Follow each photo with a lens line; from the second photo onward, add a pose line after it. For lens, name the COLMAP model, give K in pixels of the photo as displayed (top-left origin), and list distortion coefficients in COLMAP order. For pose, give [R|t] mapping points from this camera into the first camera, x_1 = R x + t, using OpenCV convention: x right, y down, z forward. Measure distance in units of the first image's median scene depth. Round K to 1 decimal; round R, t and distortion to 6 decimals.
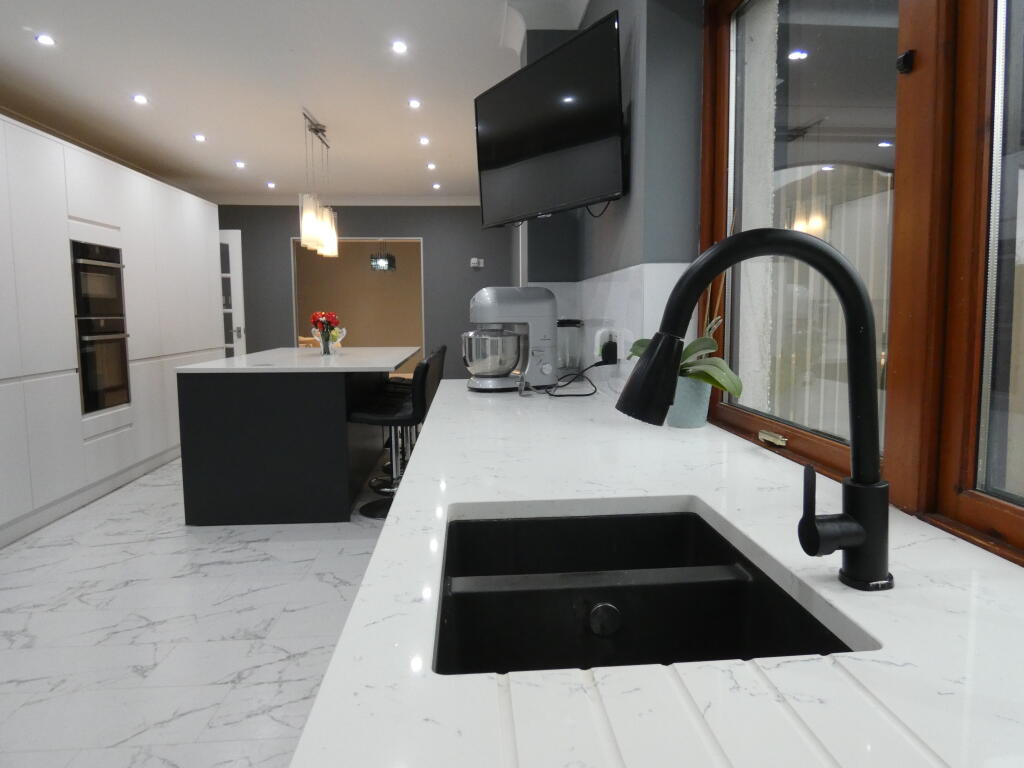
lens RADIAL K [[649.1, 0, 521.5], [0, 649.1, 379.7], [0, 0, 1]] dist [-0.031251, 0.013604]
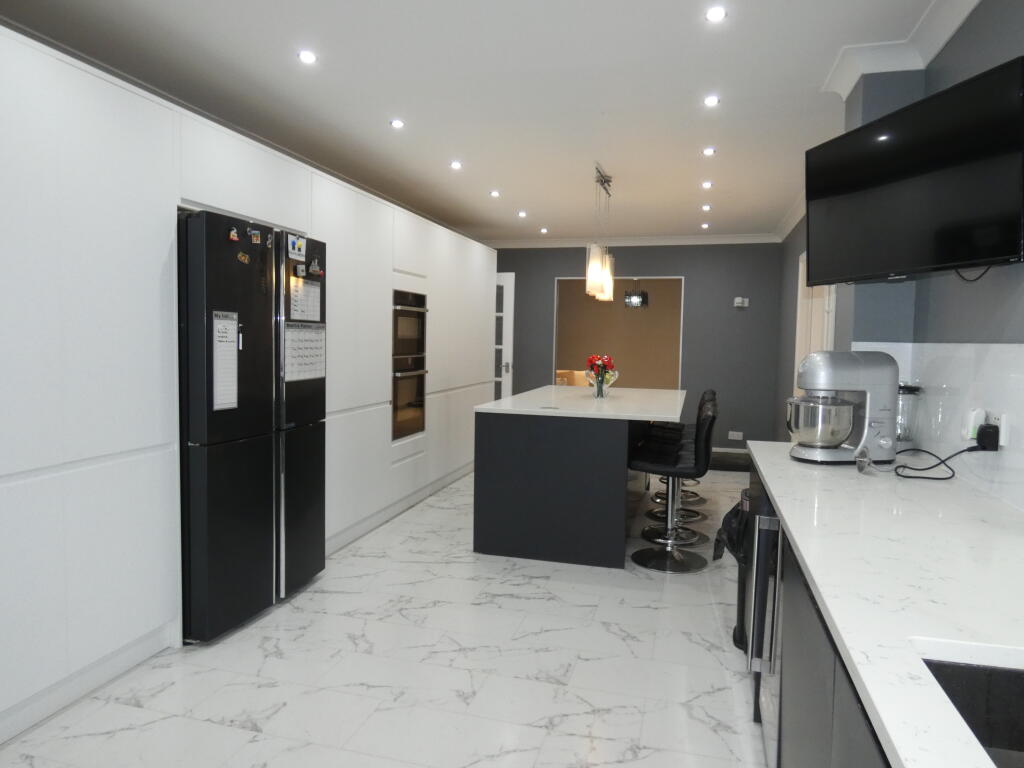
lens RADIAL K [[649.1, 0, 503.0], [0, 649.1, 377.1], [0, 0, 1]] dist [-0.031251, 0.013604]
pose [[0.934273, 0.041200, -0.354170, -0.099959], [-0.056751, 0.997822, -0.033629, -0.032776], [0.352013, 0.051518, 0.934576, -0.016484]]
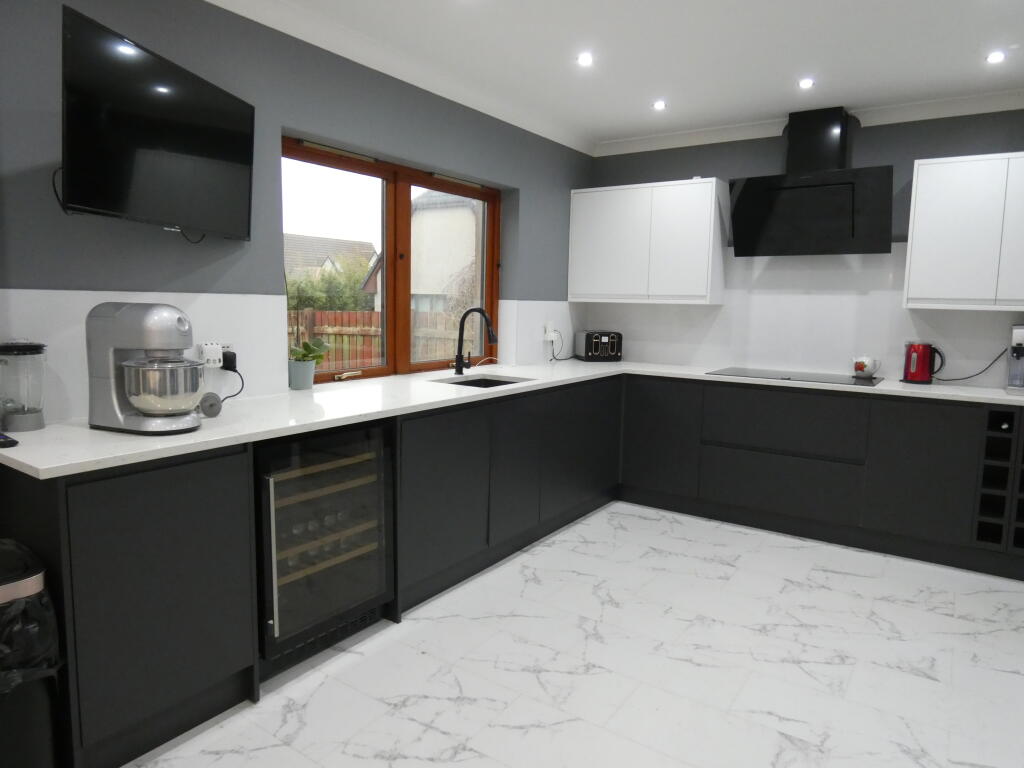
lens RADIAL K [[649.1, 0, 518.7], [0, 649.1, 381.5], [0, 0, 1]] dist [-0.031251, 0.013604]
pose [[-0.780209, -0.089918, 0.619023, -0.605245], [0.047102, 0.978359, 0.201481, -0.128493], [-0.623743, 0.186355, -0.759089, 0.911776]]
